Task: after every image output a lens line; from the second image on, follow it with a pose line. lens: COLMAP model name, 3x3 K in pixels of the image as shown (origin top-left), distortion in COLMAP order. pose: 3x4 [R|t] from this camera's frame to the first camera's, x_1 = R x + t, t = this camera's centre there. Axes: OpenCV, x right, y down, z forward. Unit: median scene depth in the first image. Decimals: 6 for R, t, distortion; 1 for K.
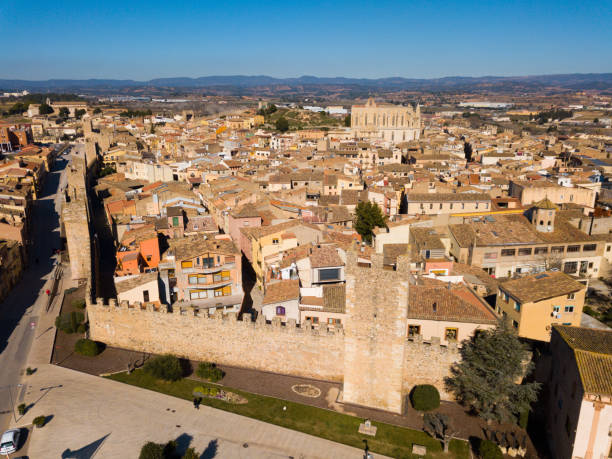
lens RADIAL K [[465.6, 0, 305.4], [0, 465.6, 231.4], [0, 0, 1]] dist [0.009553, -0.003921]
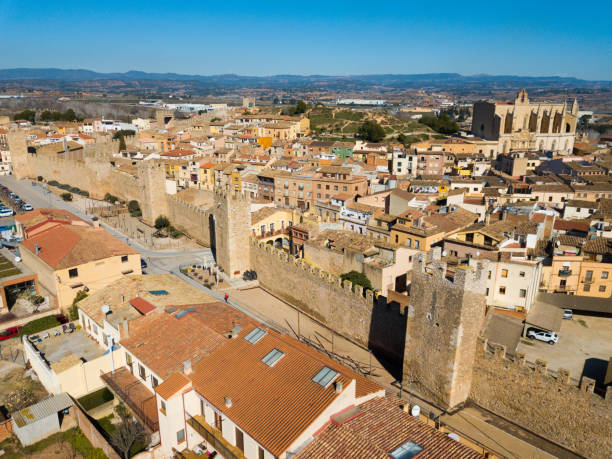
lens RADIAL K [[465.6, 0, 305.4], [0, 465.6, 231.4], [0, 0, 1]] dist [0.009553, -0.003921]
pose [[0.939847, -0.092449, 0.328848, -0.506484], [0.090659, 0.995665, 0.020809, -0.158835], [-0.329346, 0.010255, 0.944154, 0.588723]]
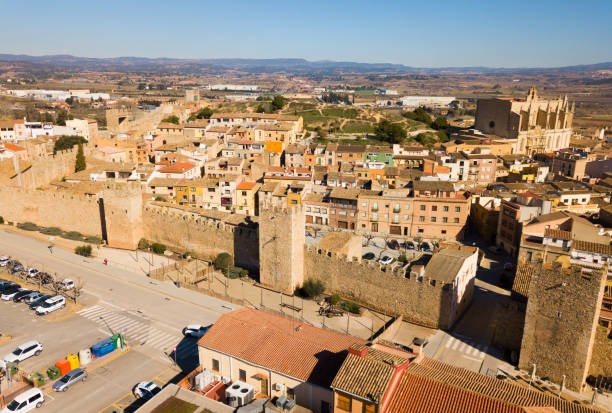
lens RADIAL K [[466.7, 0, 306.0], [0, 466.7, 206.5], [0, 0, 1]] dist [0.008378, 0.004600]
pose [[0.791221, -0.153273, 0.592011, -0.691210], [0.160377, 0.986205, 0.040987, -0.249950], [-0.590126, 0.062515, 0.804887, 0.835897]]
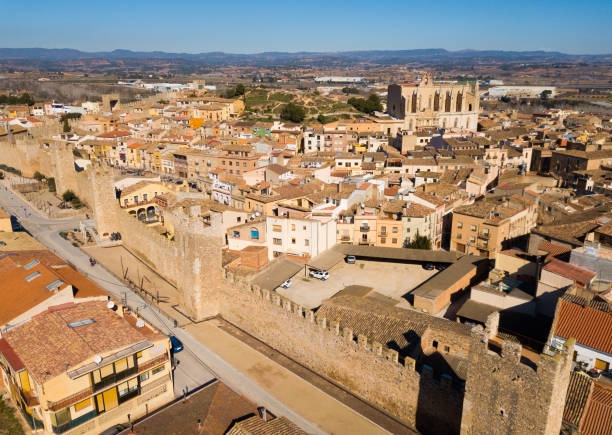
lens RADIAL K [[462.3, 0, 305.8], [0, 462.3, 214.3], [0, 0, 1]] dist [0.032415, -0.044749]
pose [[0.931602, -0.112705, 0.345566, -0.411605], [0.106907, 0.993622, 0.035857, -0.138013], [-0.347403, 0.003539, 0.937709, 0.463381]]
